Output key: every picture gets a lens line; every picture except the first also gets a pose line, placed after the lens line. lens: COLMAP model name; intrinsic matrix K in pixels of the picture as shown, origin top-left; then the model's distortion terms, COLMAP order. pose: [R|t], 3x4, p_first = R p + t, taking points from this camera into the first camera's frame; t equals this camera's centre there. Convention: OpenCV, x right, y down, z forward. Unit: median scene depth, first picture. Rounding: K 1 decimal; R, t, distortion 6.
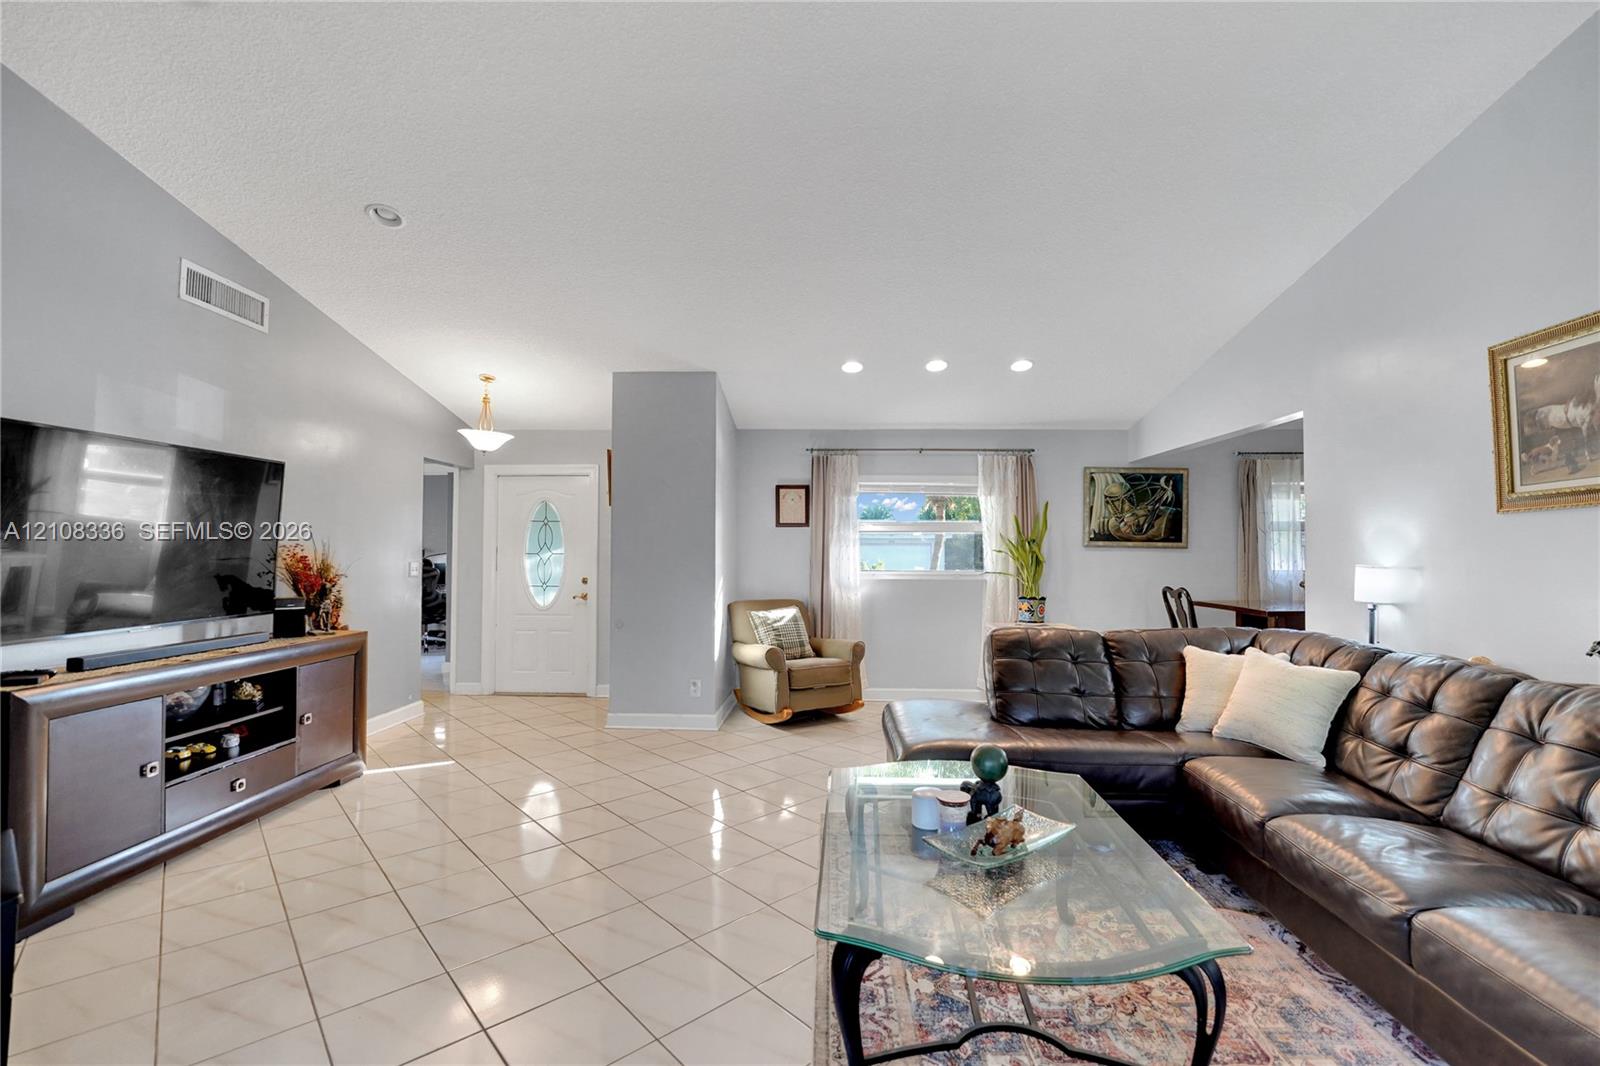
lens RADIAL K [[671.0, 0, 798.2], [0, 671.0, 537.4], [0, 0, 1]] dist [-0.019255, 0.000290]
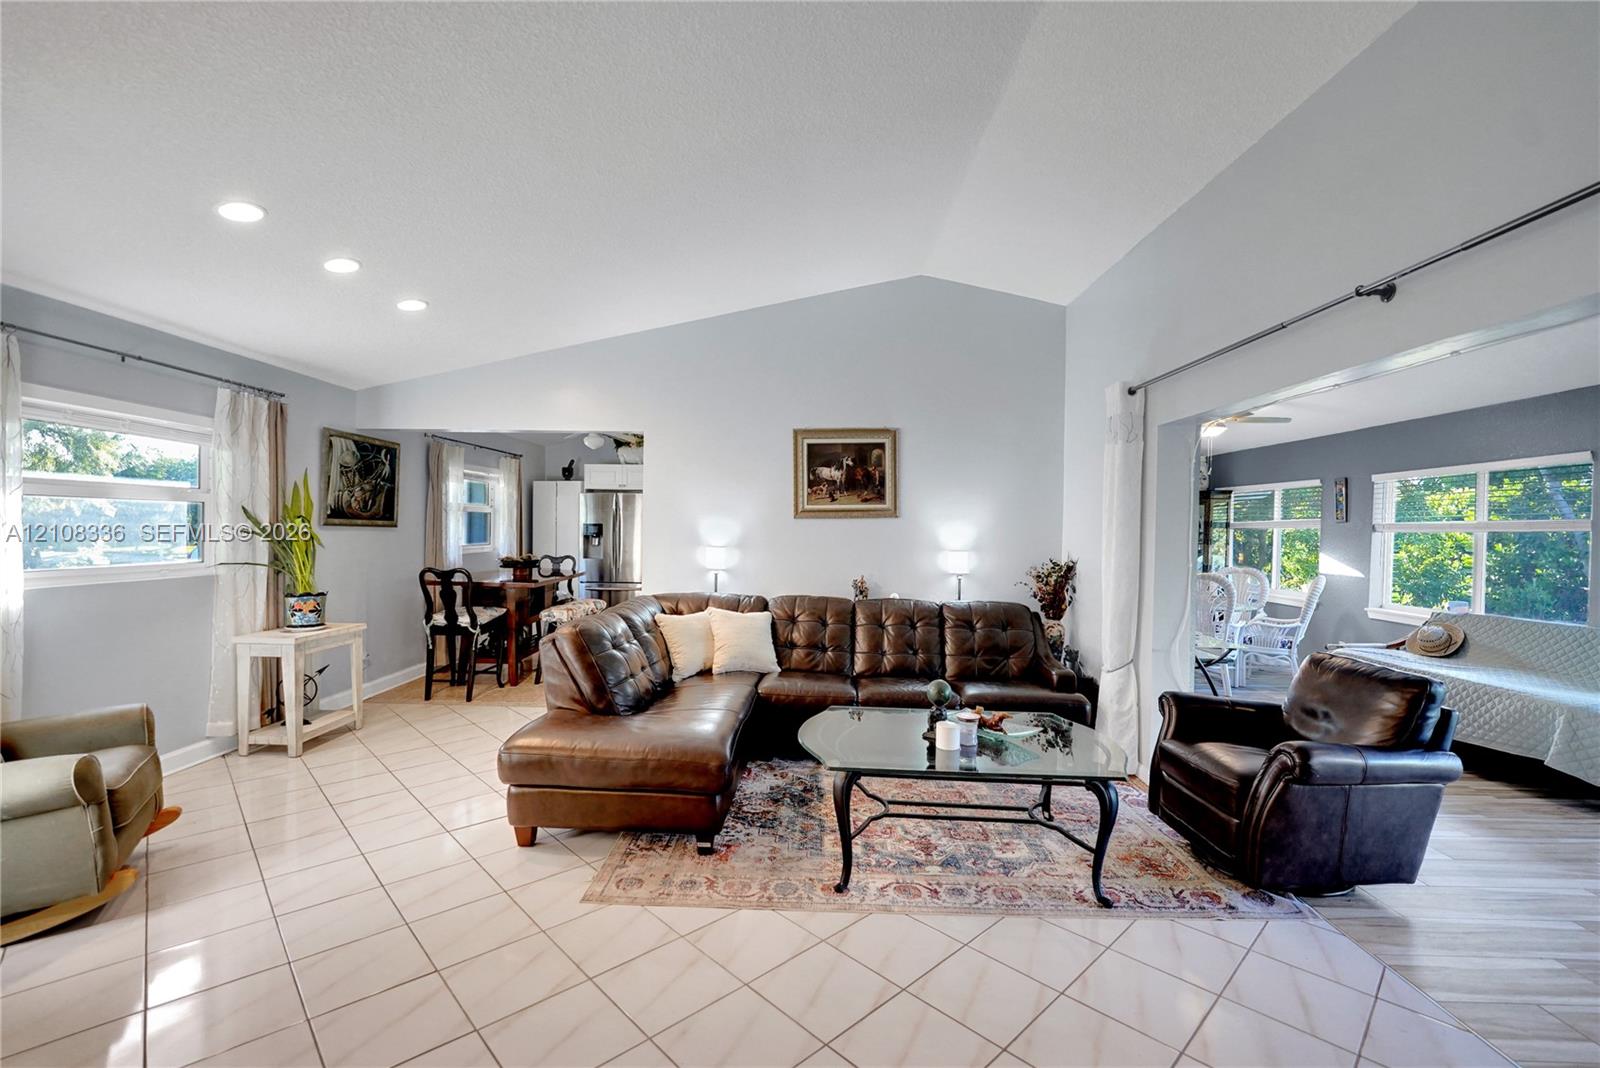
lens RADIAL K [[691.7, 0, 776.8], [0, 691.7, 537.5], [0, 0, 1]] dist [-0.023278, 0.000090]
pose [[0.014480, -0.020339, 0.999688, -0.400777], [-0.037375, 0.999083, 0.020868, -0.009340], [-0.999196, -0.037666, 0.013707, 0.436421]]
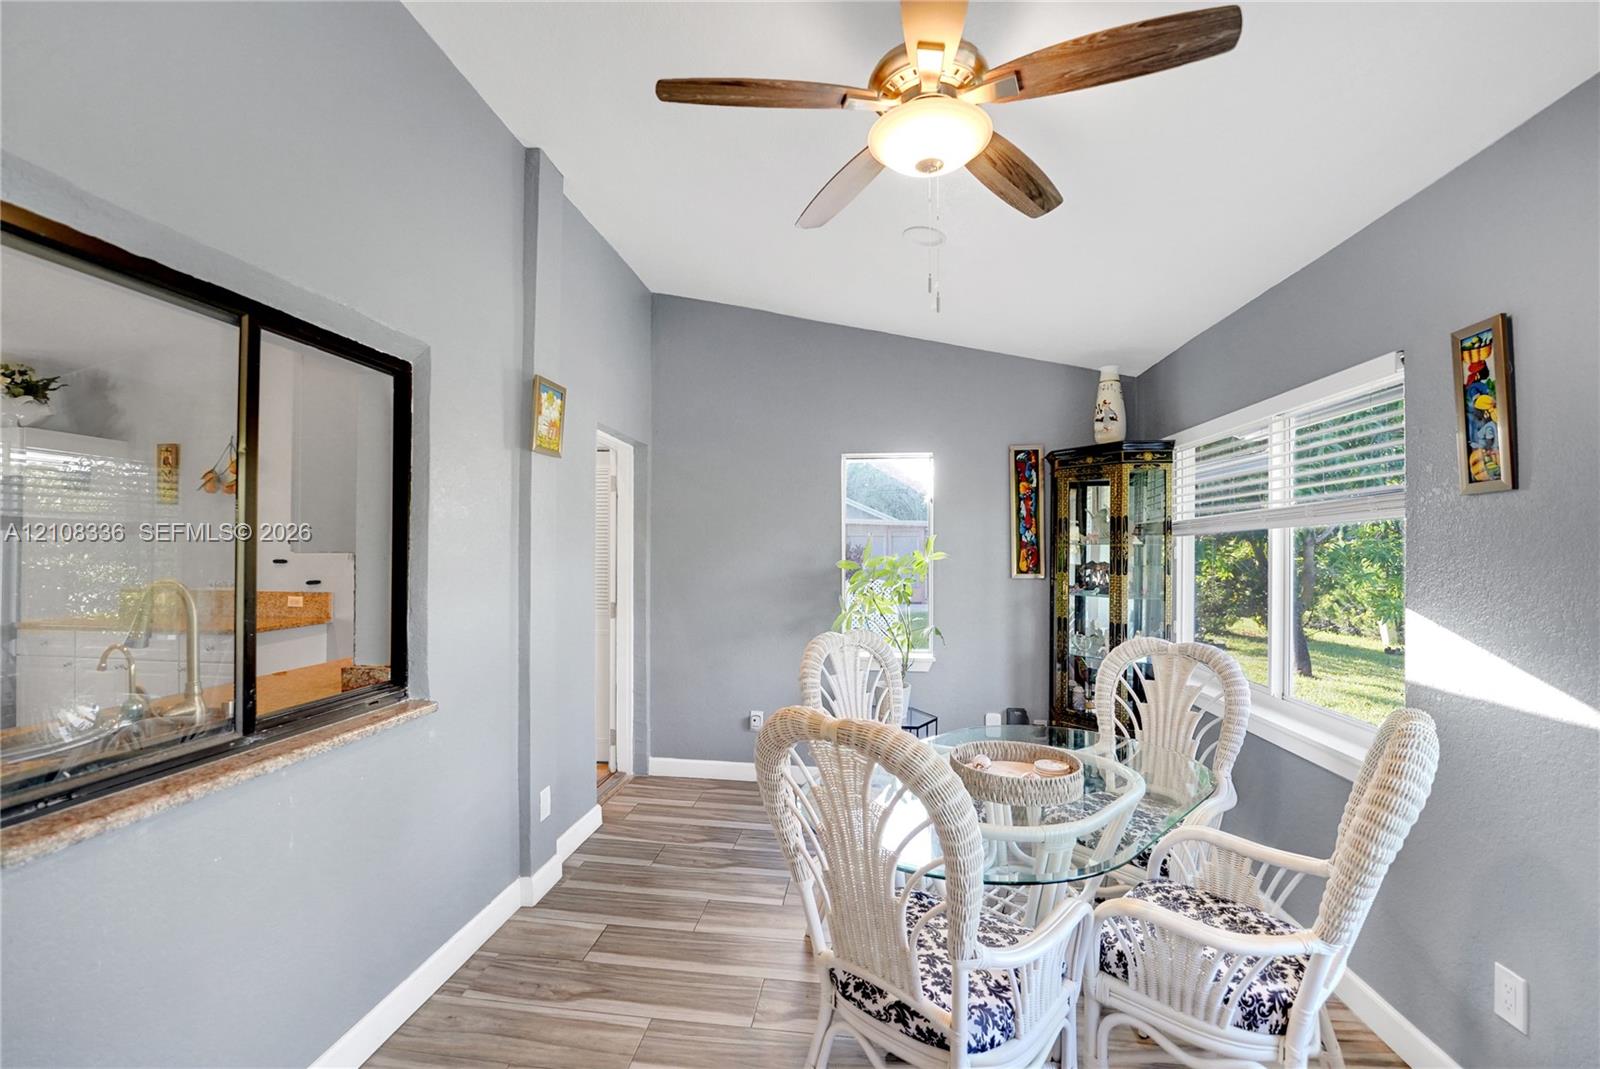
lens RADIAL K [[671.0, 0, 798.2], [0, 671.0, 538.9], [0, 0, 1]] dist [-0.019255, 0.000290]
pose [[0.083791, 0.011123, 0.996421, 0.397649], [-0.025237, 0.999641, -0.009037, -0.015701], [-0.996164, -0.024389, 0.084042, -0.181479]]
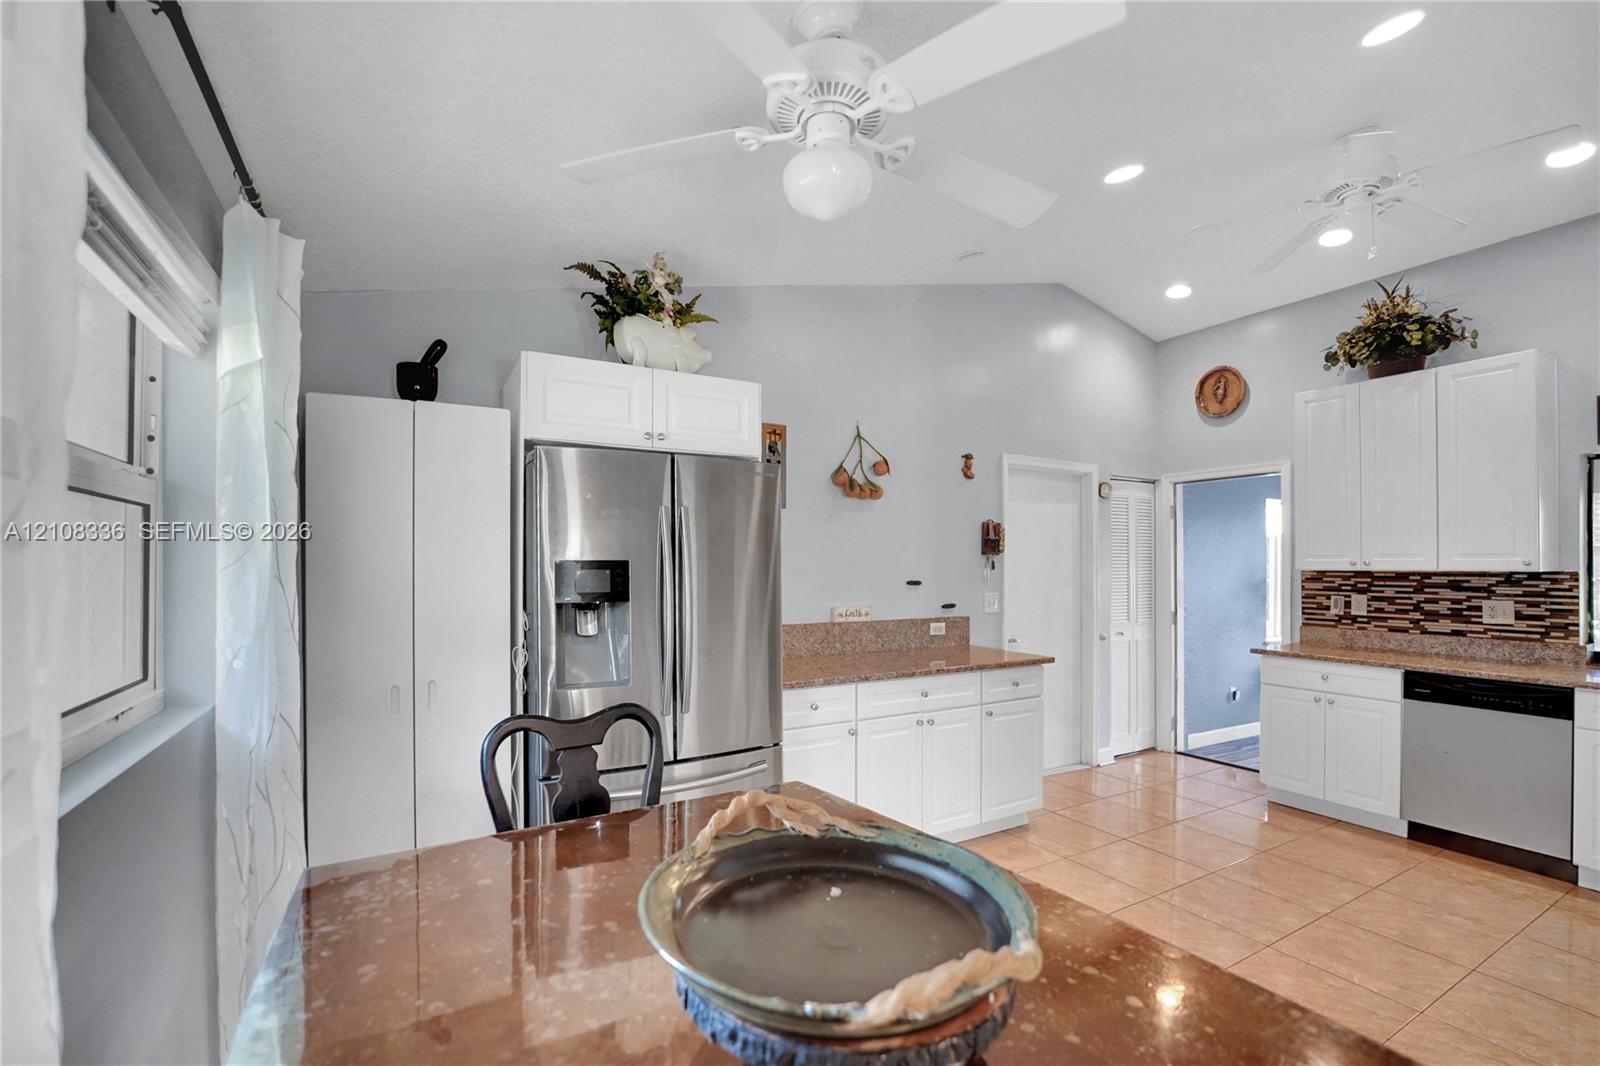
lens RADIAL K [[703.9, 0, 779.7], [0, 703.9, 546.3], [0, 0, 1]] dist [-0.018437, -0.000038]
pose [[-0.536994, 0.016704, 0.843420, 0.597925], [-0.022533, 0.999163, -0.034136, 0.008766], [-0.843285, -0.037336, -0.536169, 0.941441]]
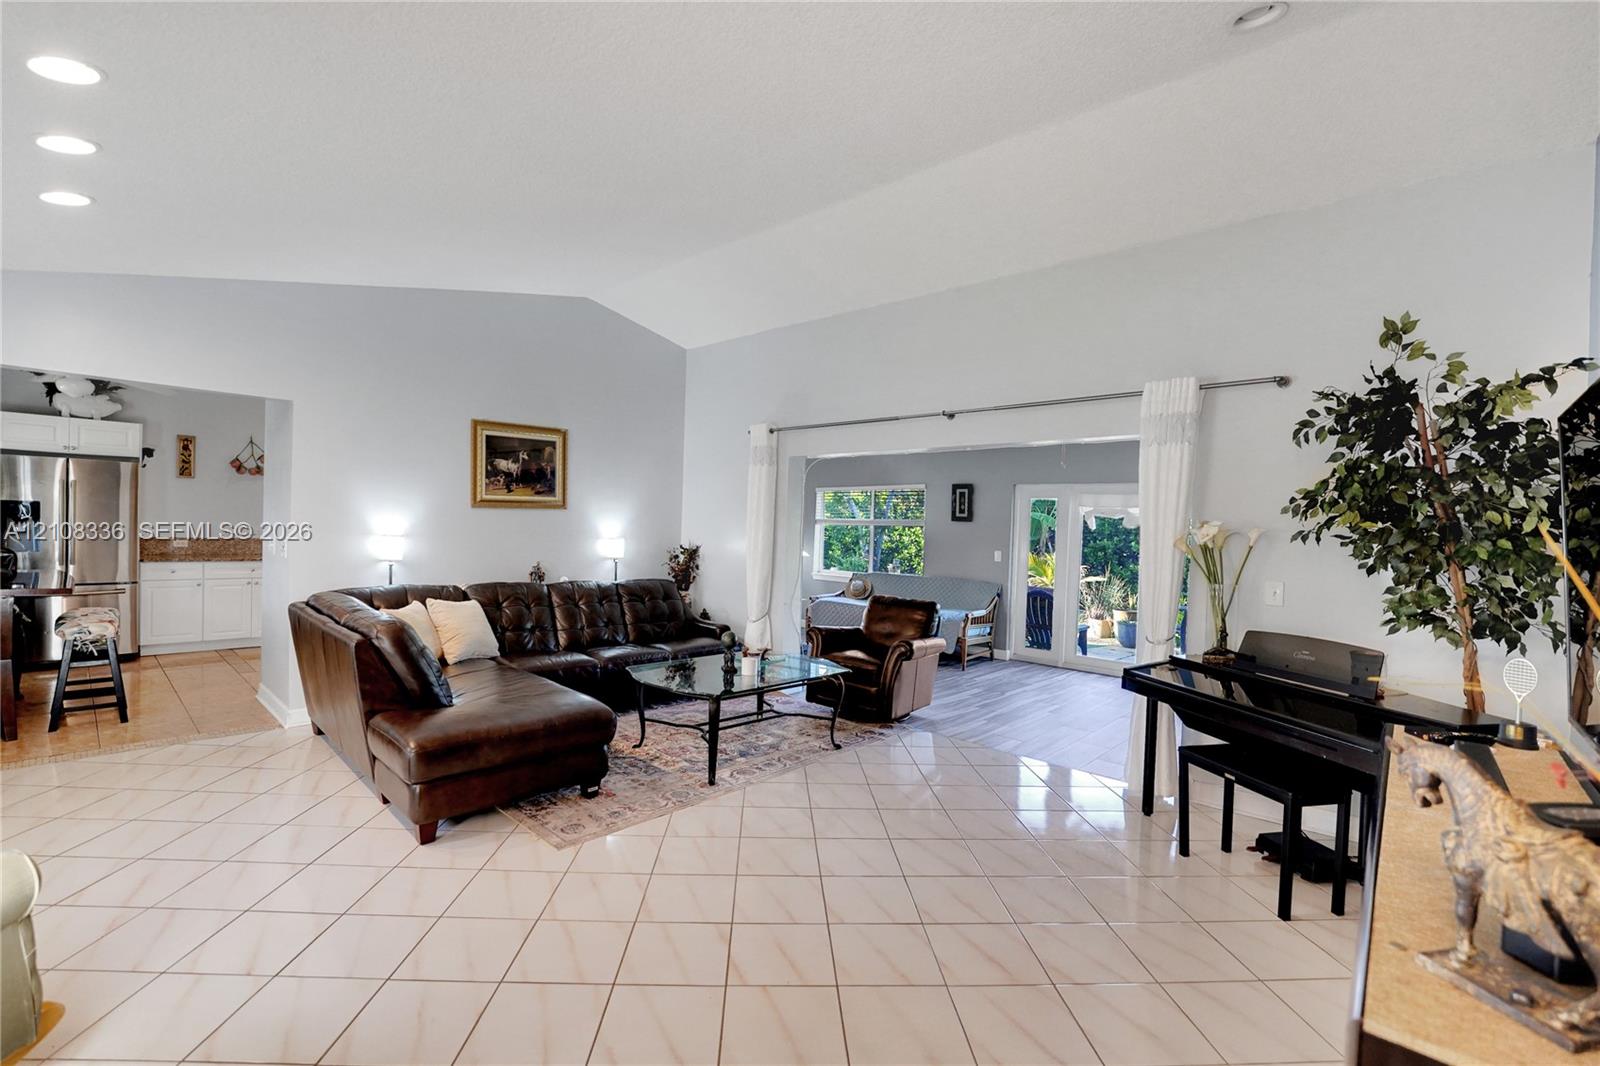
lens RADIAL K [[703.9, 0, 779.7], [0, 703.9, 546.3], [0, 0, 1]] dist [-0.018437, -0.000038]
pose [[-0.738355, -0.051693, 0.672428, -0.422355], [-0.053261, 0.998413, 0.018271, -0.004105], [-0.672305, -0.022324, -0.739937, 0.817285]]
